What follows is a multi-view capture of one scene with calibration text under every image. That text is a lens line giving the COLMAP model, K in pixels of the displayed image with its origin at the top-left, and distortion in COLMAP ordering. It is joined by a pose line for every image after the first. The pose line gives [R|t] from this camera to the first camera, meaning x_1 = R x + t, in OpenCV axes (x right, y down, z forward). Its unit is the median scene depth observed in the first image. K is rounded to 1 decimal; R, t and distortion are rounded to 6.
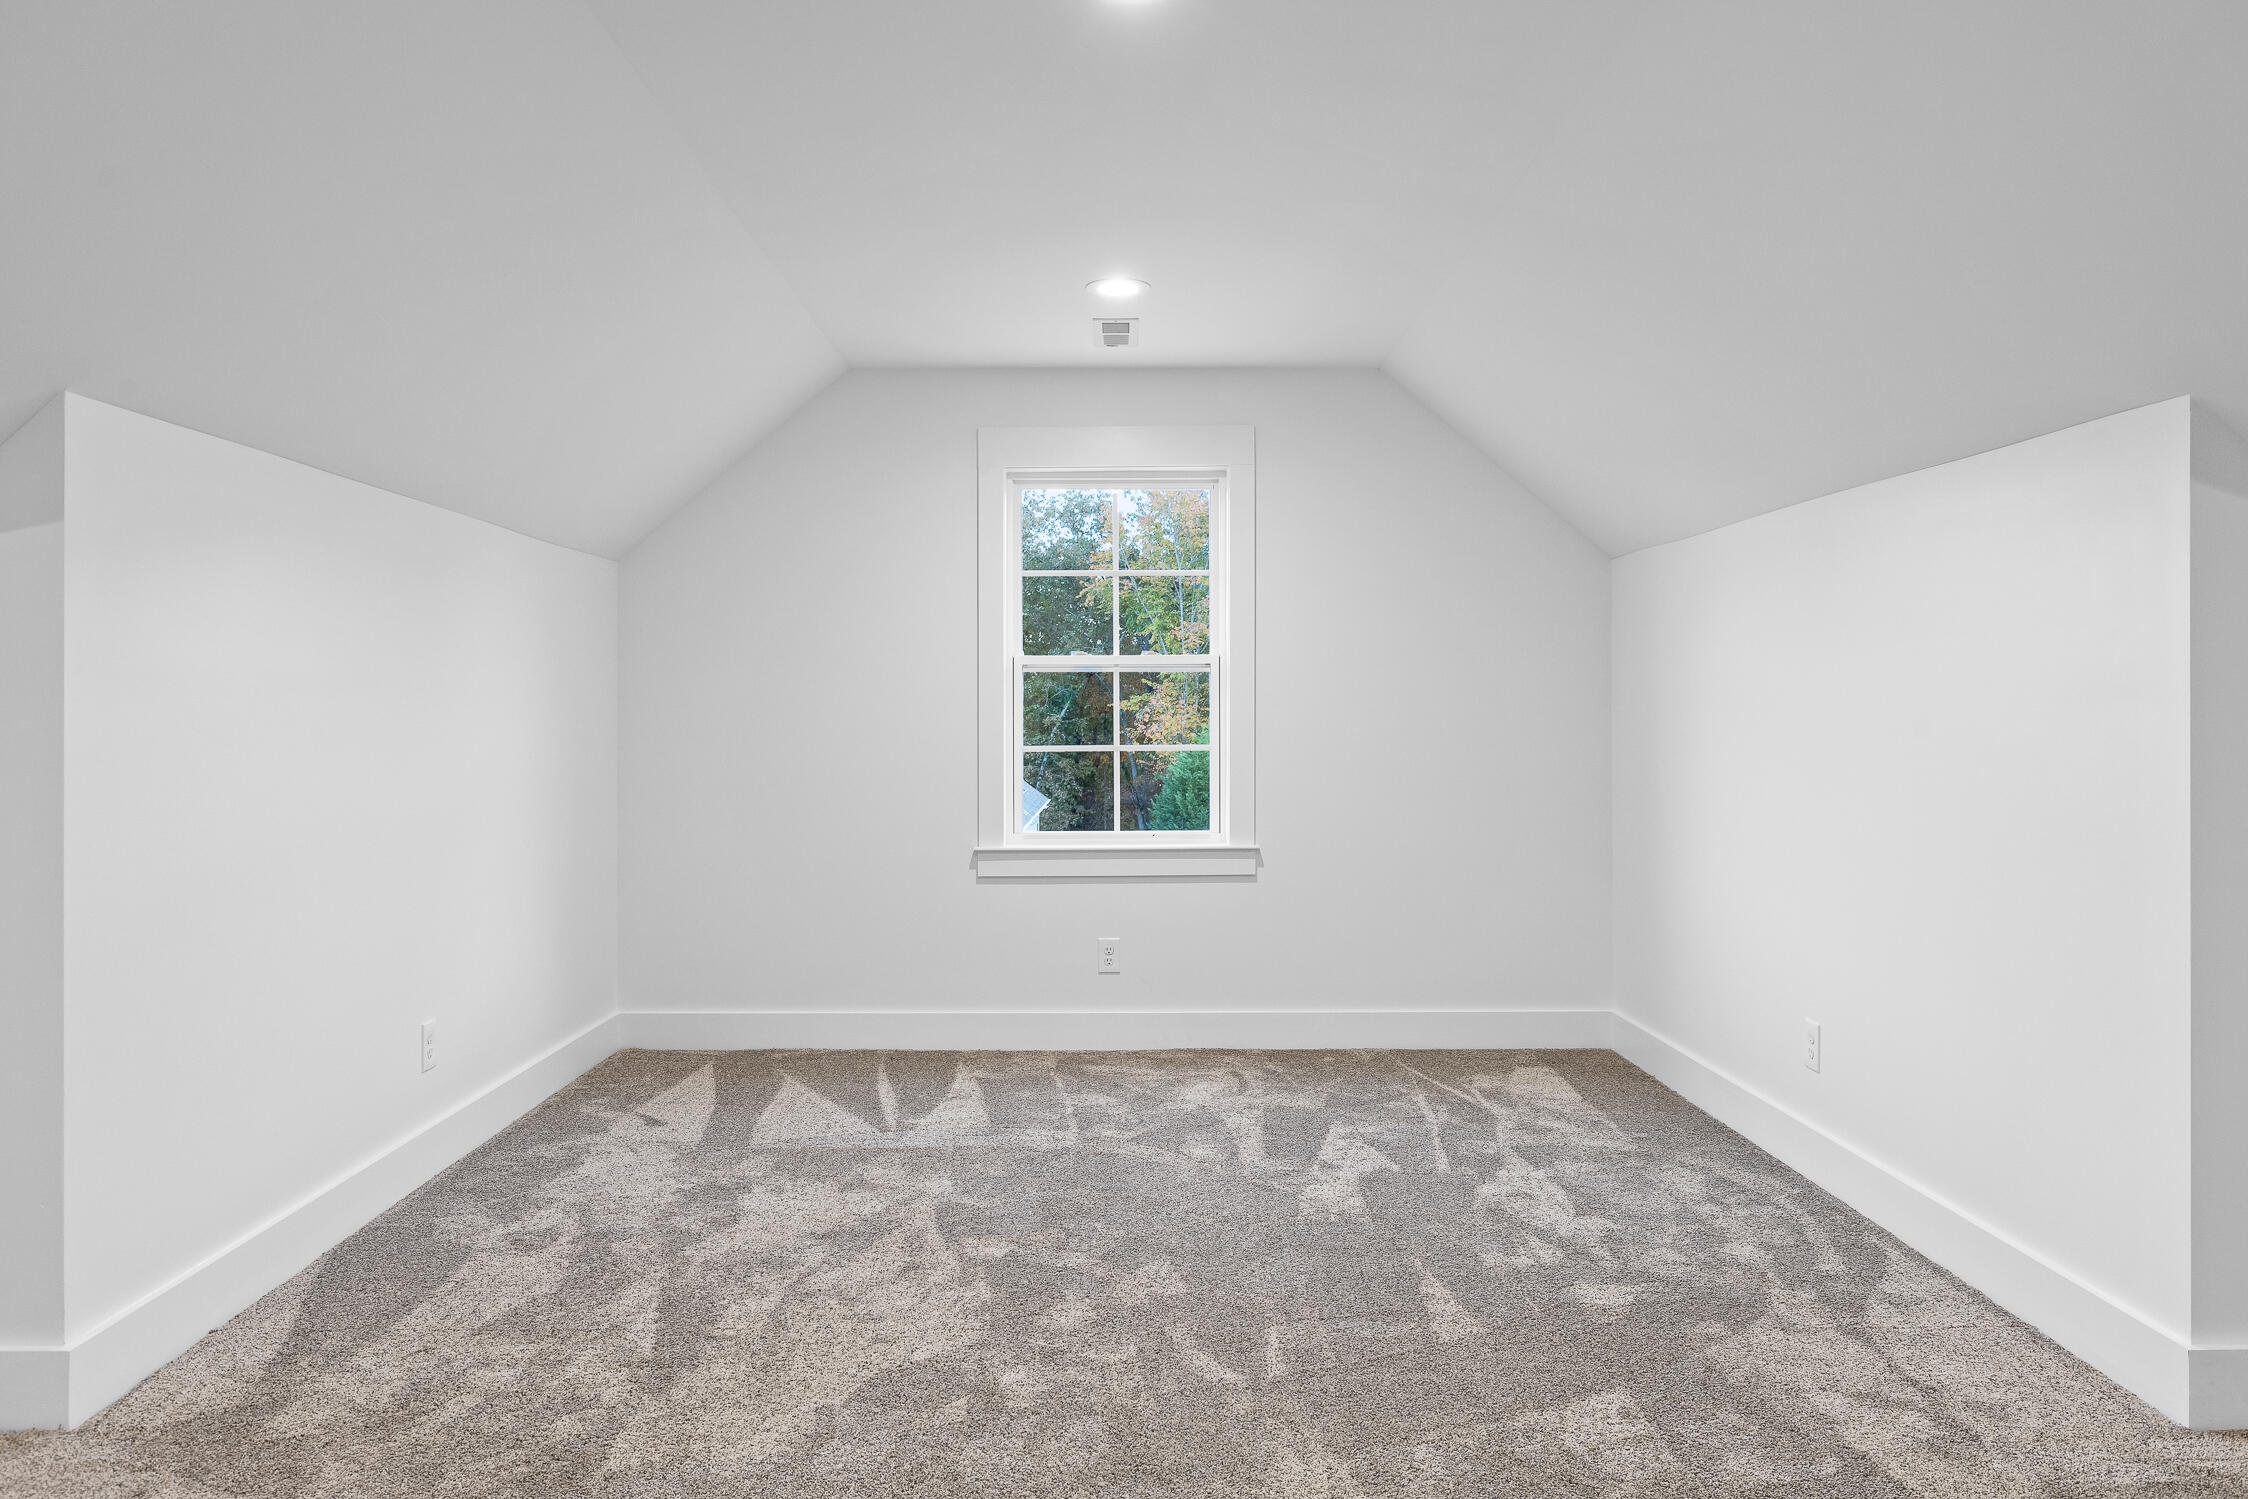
lens RADIAL K [[1583.2, 0, 1124.0], [0, 1583.2, 724.7], [0, 0, 1]] dist [0.003382, 0.001235]
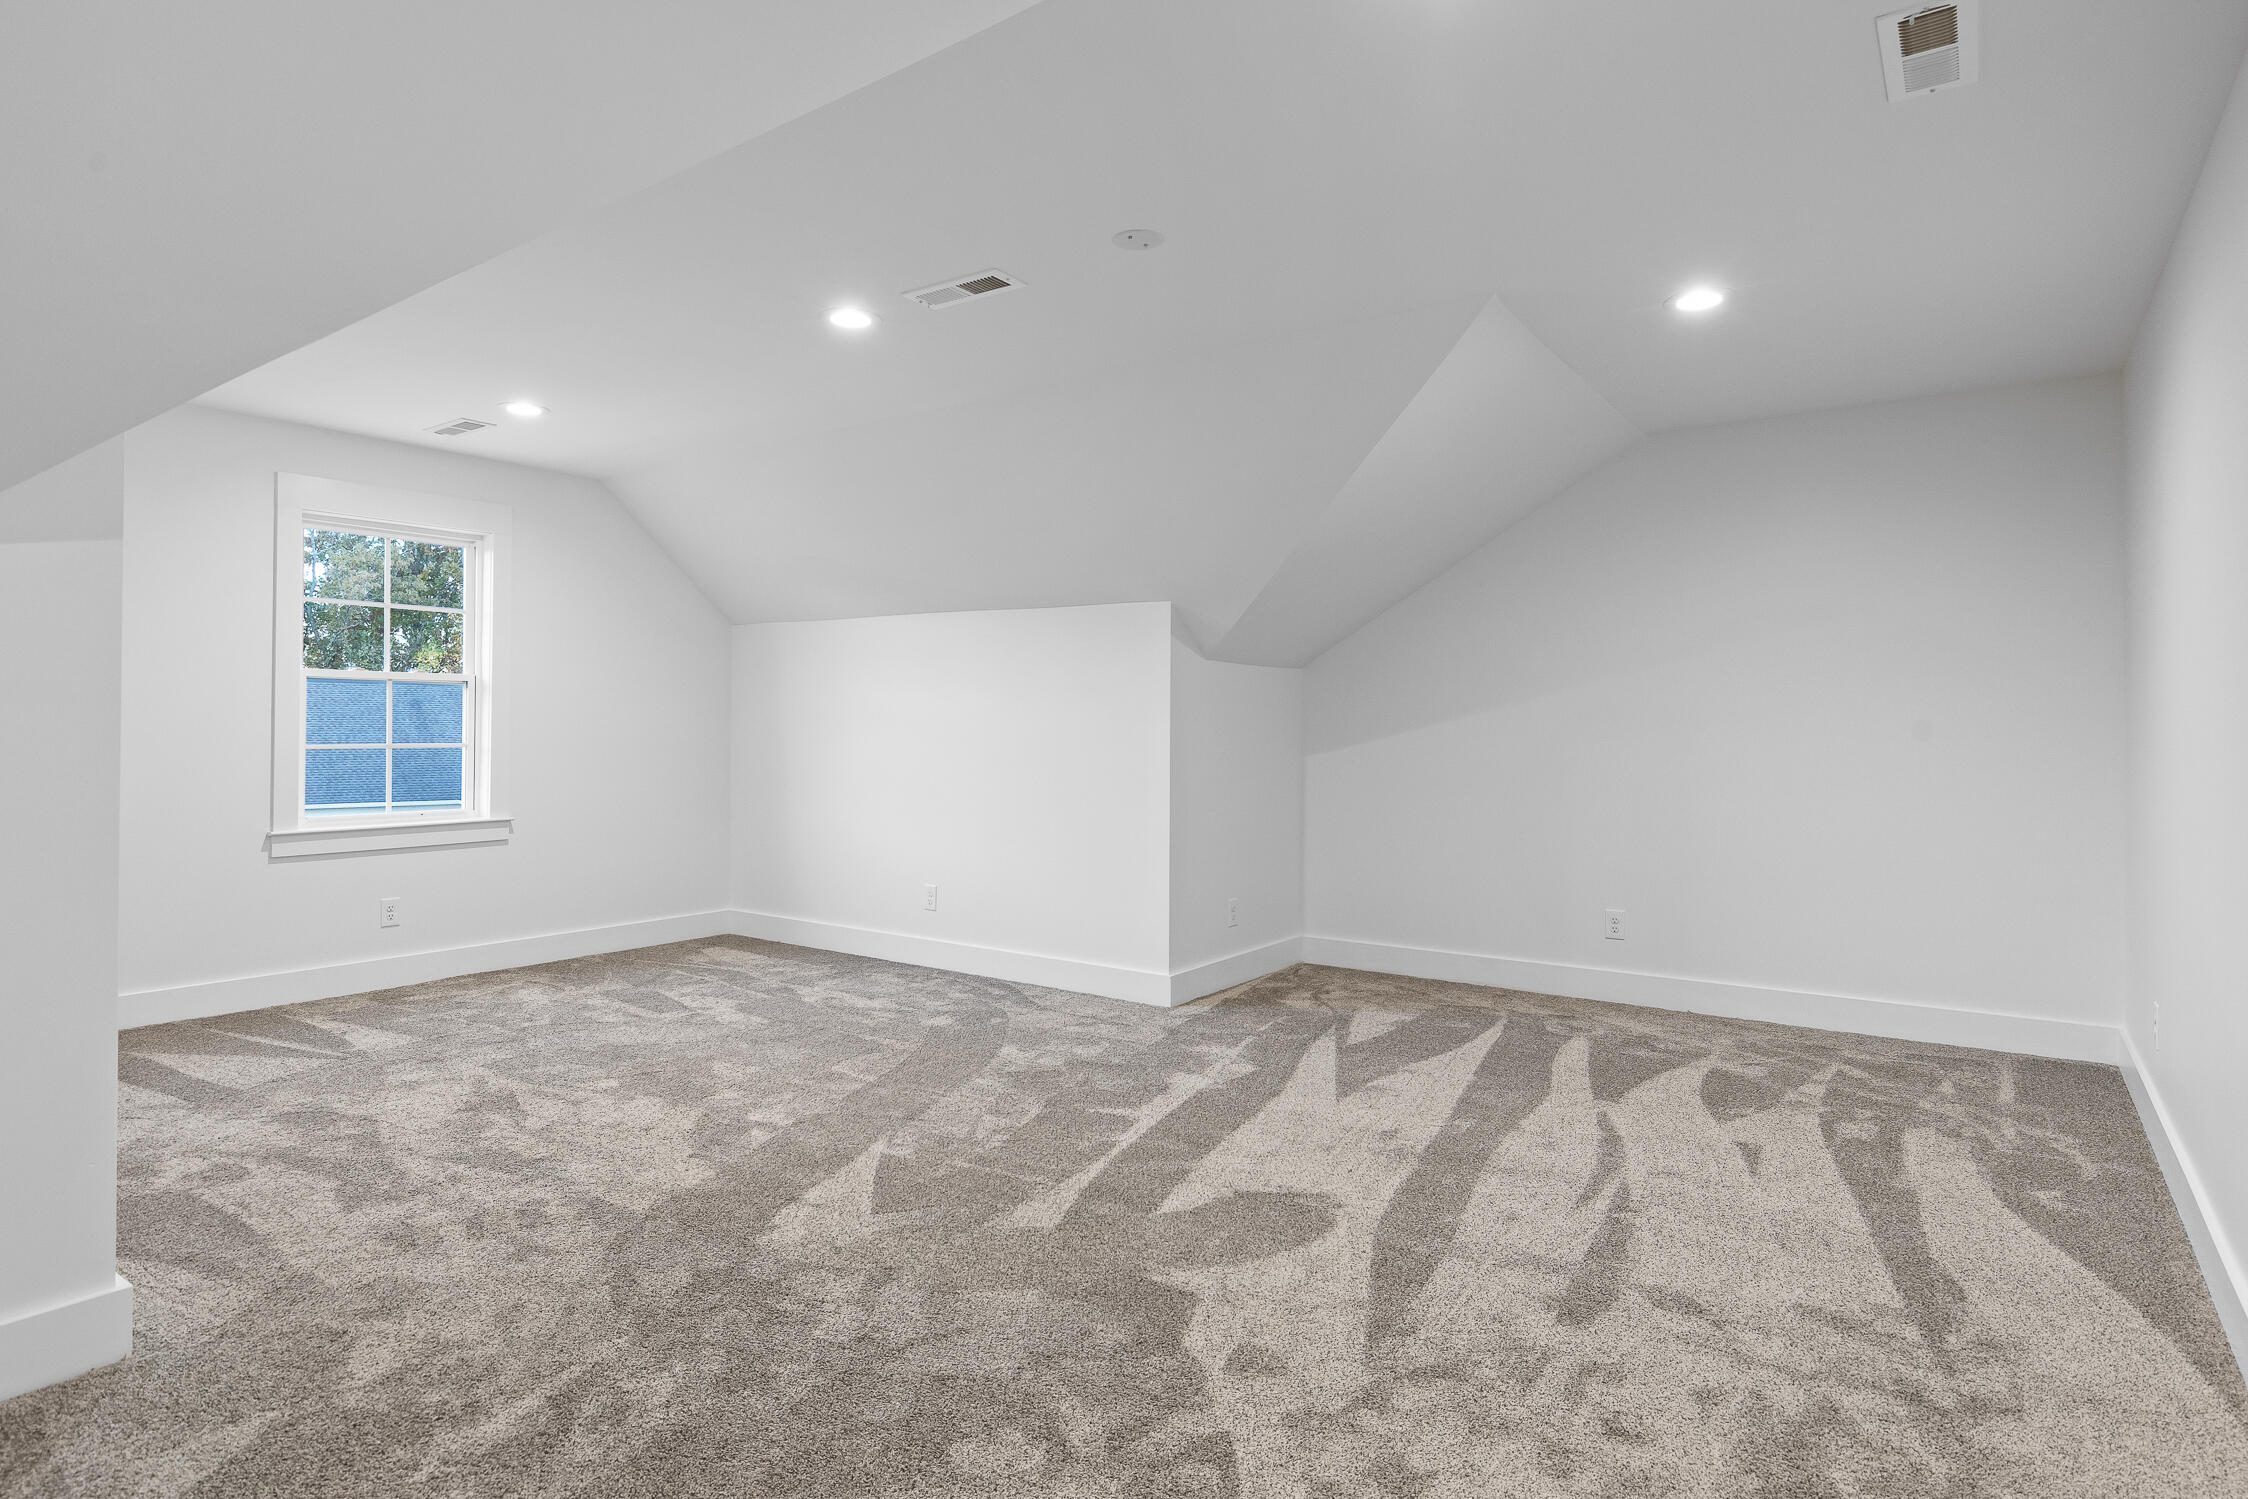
lens RADIAL K [[1257.1, 0, 1124.0], [0, 1257.1, 749.5], [0, 0, 1]] dist [0.006458, 0.000849]
pose [[0.562760, -0.007660, 0.826585, -0.550279], [-0.007242, 0.999873, 0.014197, -0.000909], [-0.826589, -0.013975, 0.562633, -0.041014]]
